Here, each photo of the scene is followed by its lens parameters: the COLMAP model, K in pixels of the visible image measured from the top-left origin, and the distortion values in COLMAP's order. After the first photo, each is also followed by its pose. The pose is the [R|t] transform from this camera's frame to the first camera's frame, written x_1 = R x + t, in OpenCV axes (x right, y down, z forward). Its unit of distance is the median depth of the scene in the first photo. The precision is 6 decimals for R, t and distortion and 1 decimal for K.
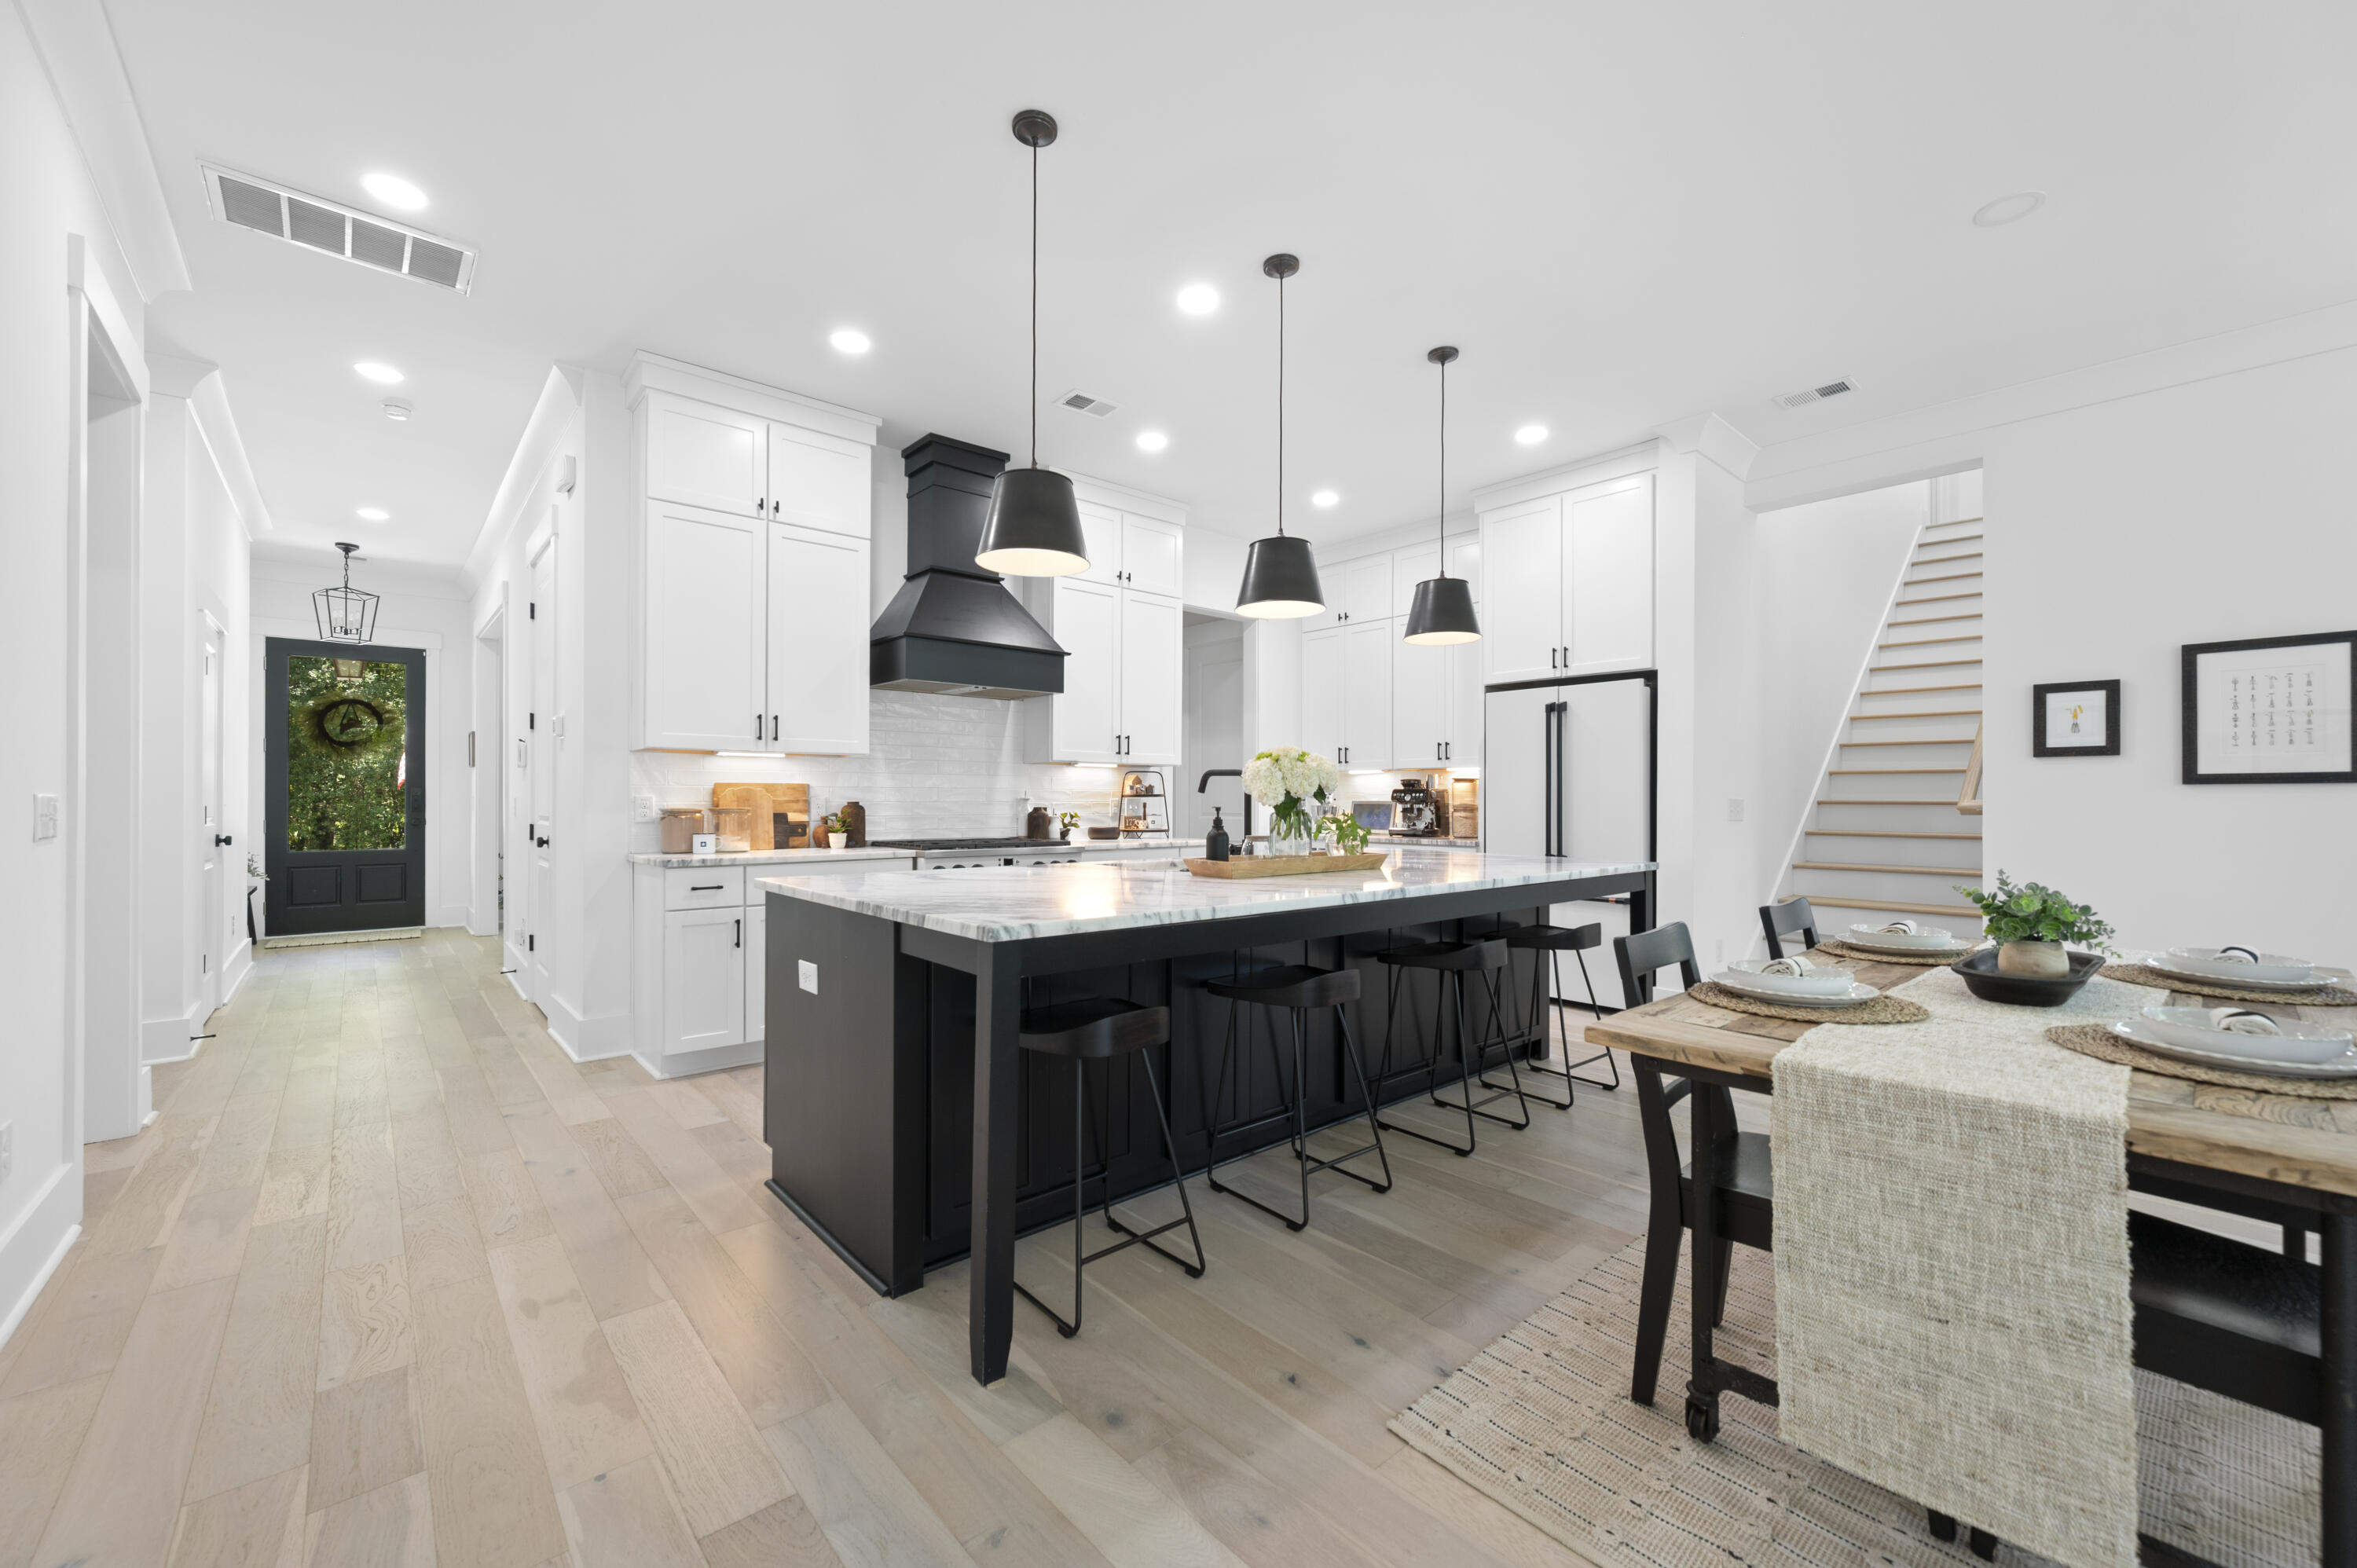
lens RADIAL K [[937.9, 0, 1175.8], [0, 937.9, 803.1], [0, 0, 1]] dist [0.001582, 0.000167]
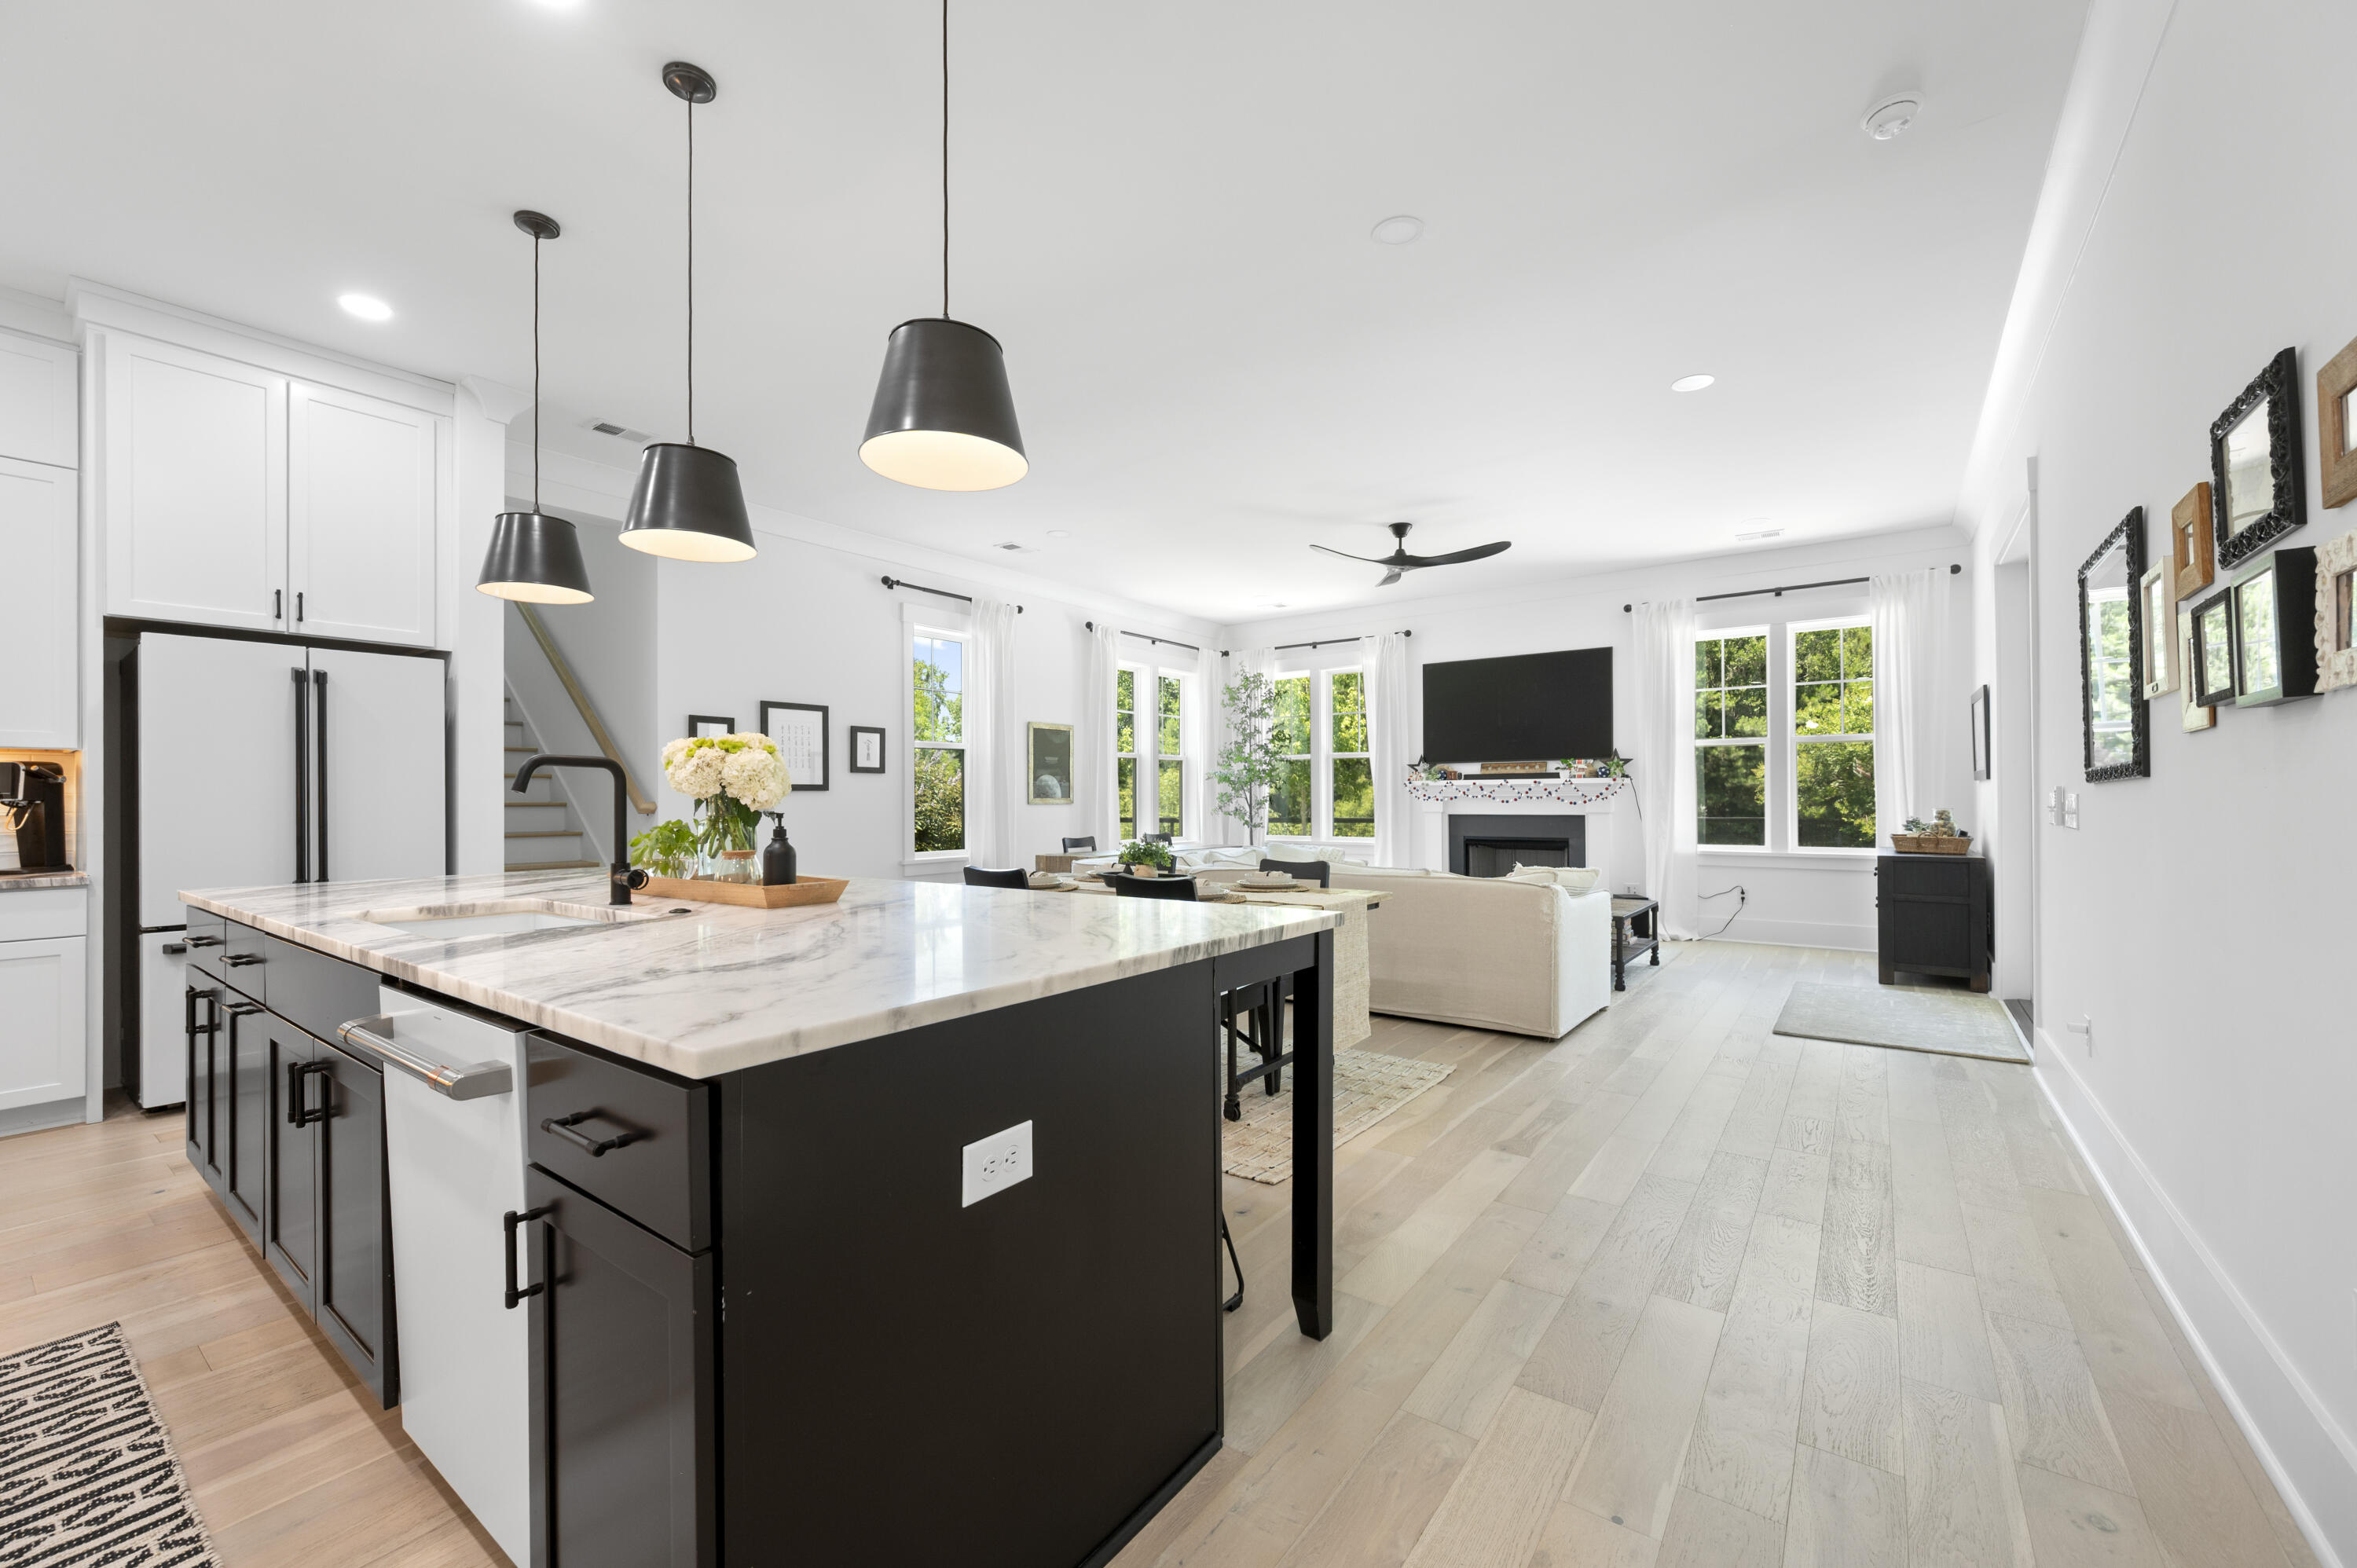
lens RADIAL K [[935.1, 0, 1175.8], [0, 935.1, 792.3], [0, 0, 1]] dist [0.001996, 0.000017]
pose [[-0.206929, 0.004866, 0.978344, -0.736794], [0.007940, 0.999963, -0.003294, -0.007240], [-0.978324, 0.007086, -0.206960, 0.827153]]
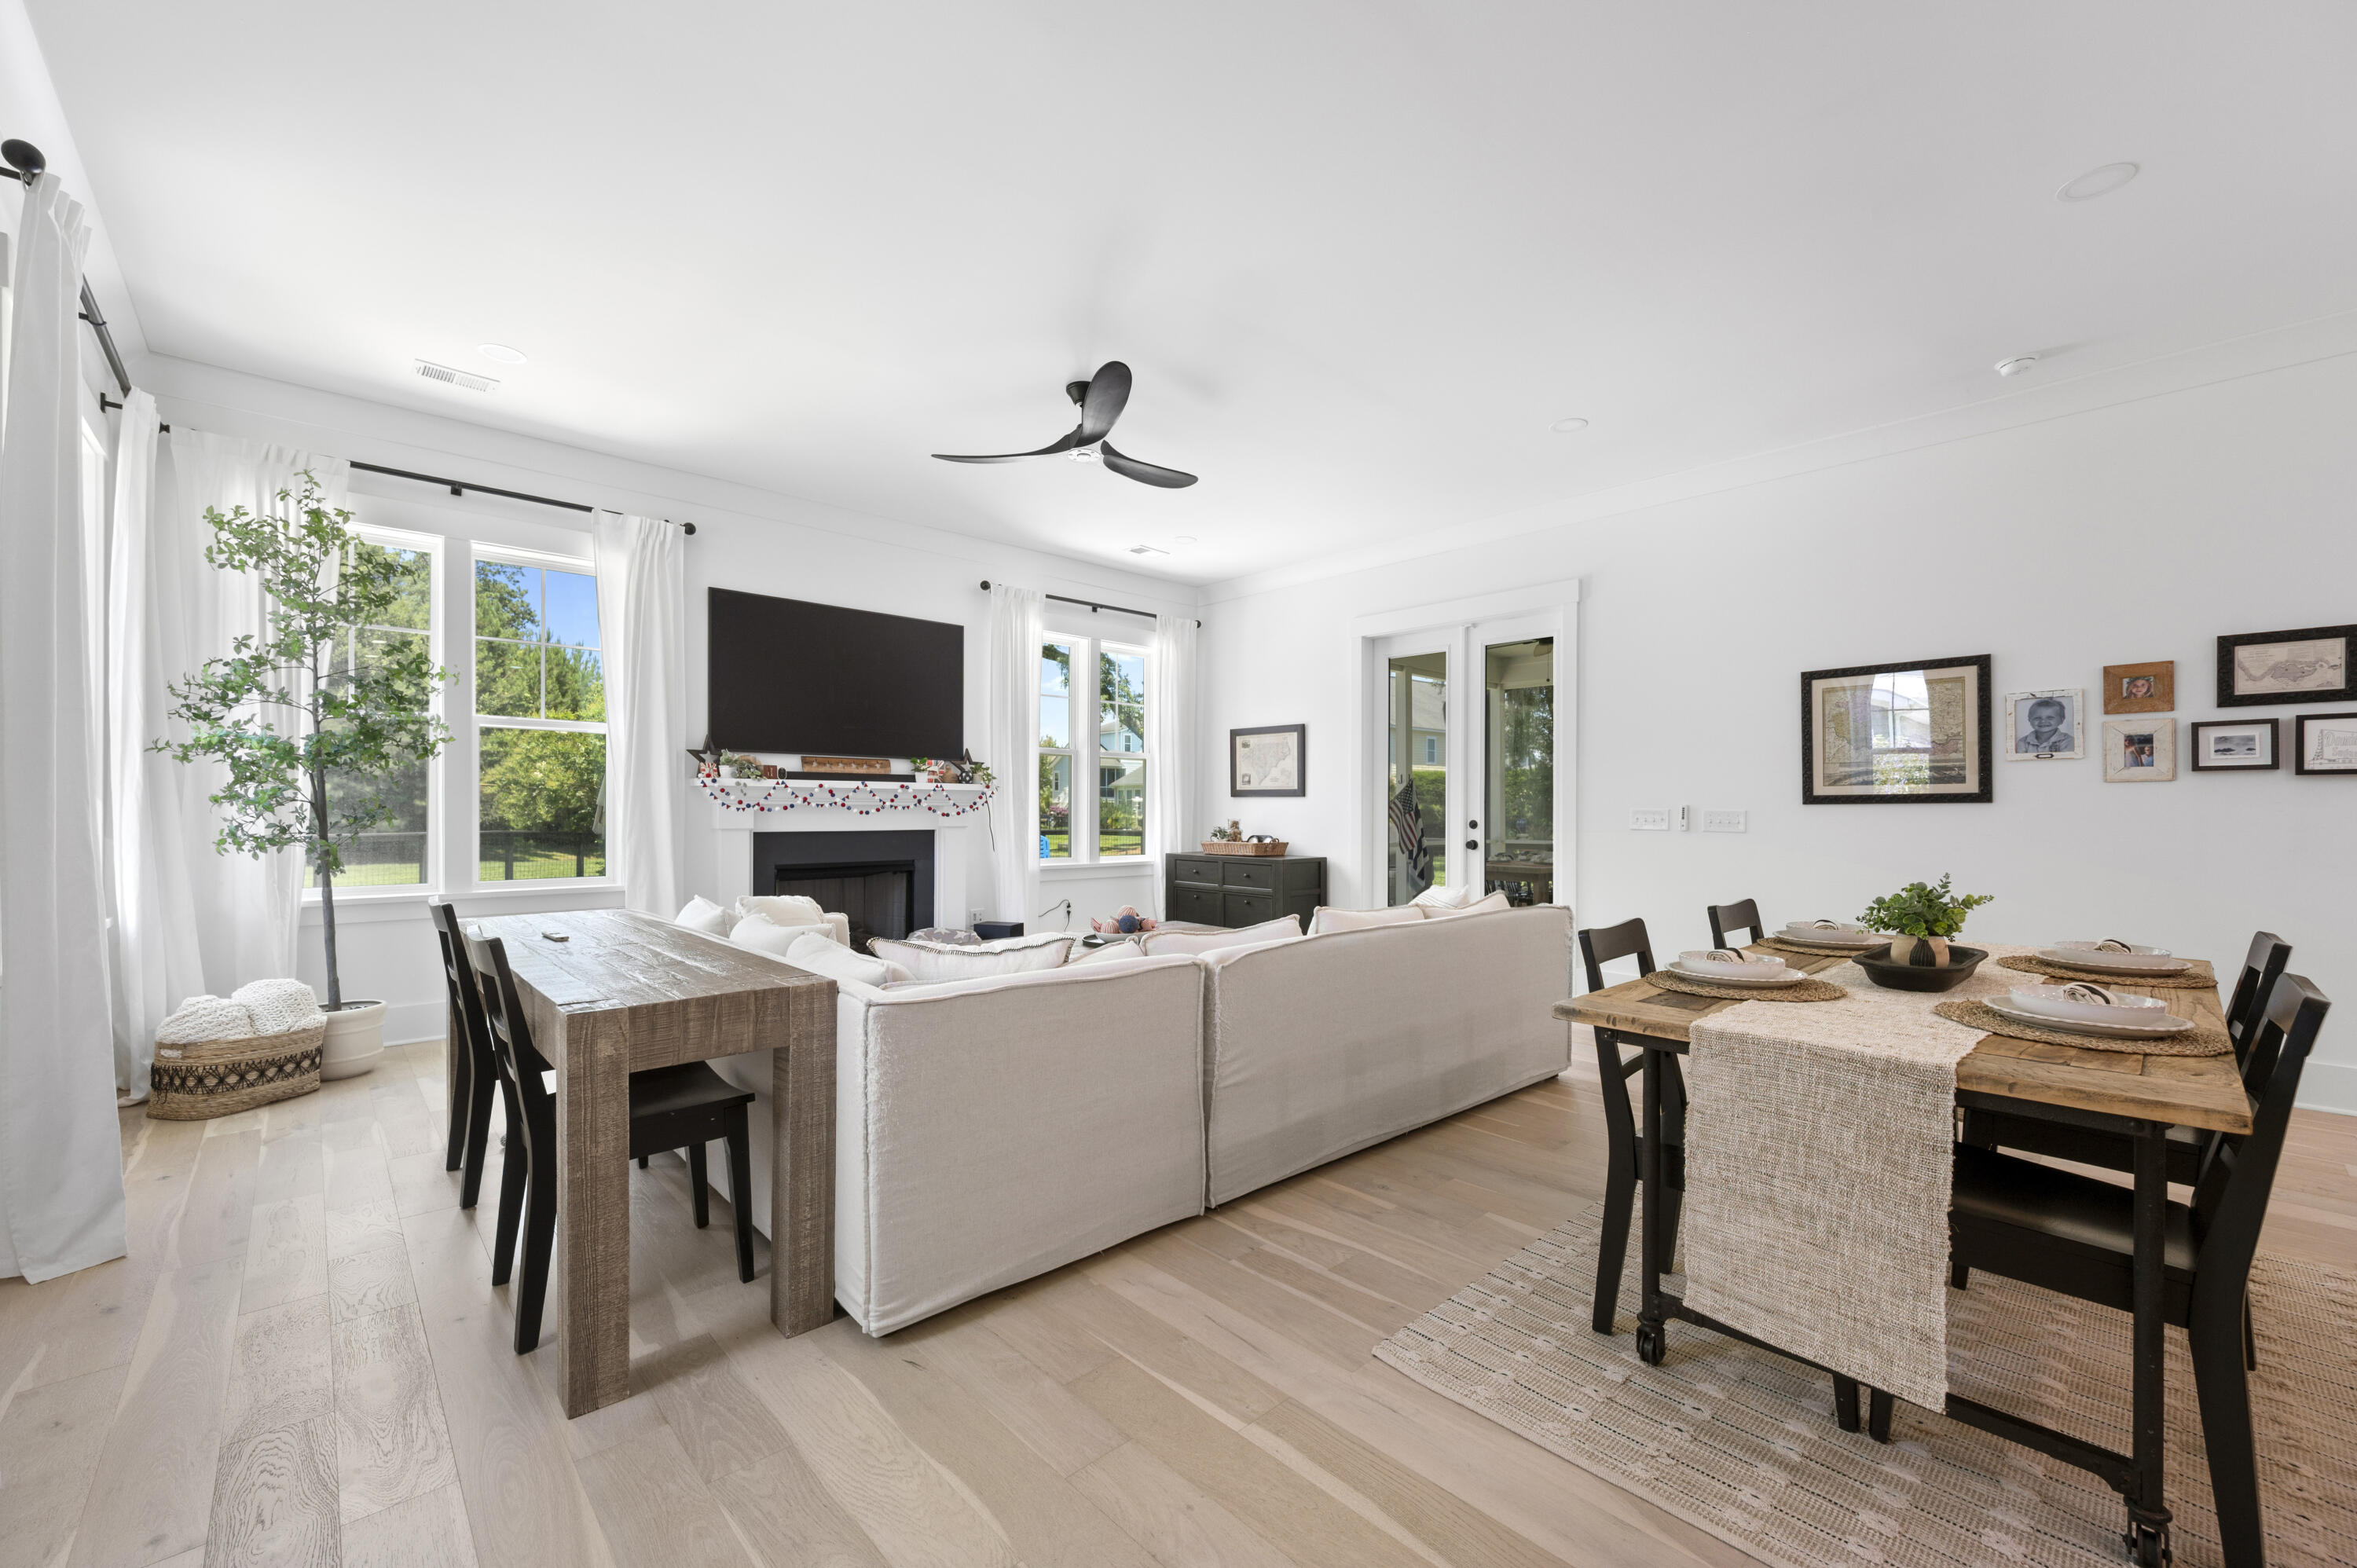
lens RADIAL K [[937.9, 0, 1175.8], [0, 937.9, 803.1], [0, 0, 1]] dist [0.001582, 0.000167]
pose [[-0.999771, -0.007639, -0.019977, 1.130849], [-0.007596, 0.999969, -0.002221, -0.001888], [0.019994, -0.002069, -0.999798, 1.274151]]
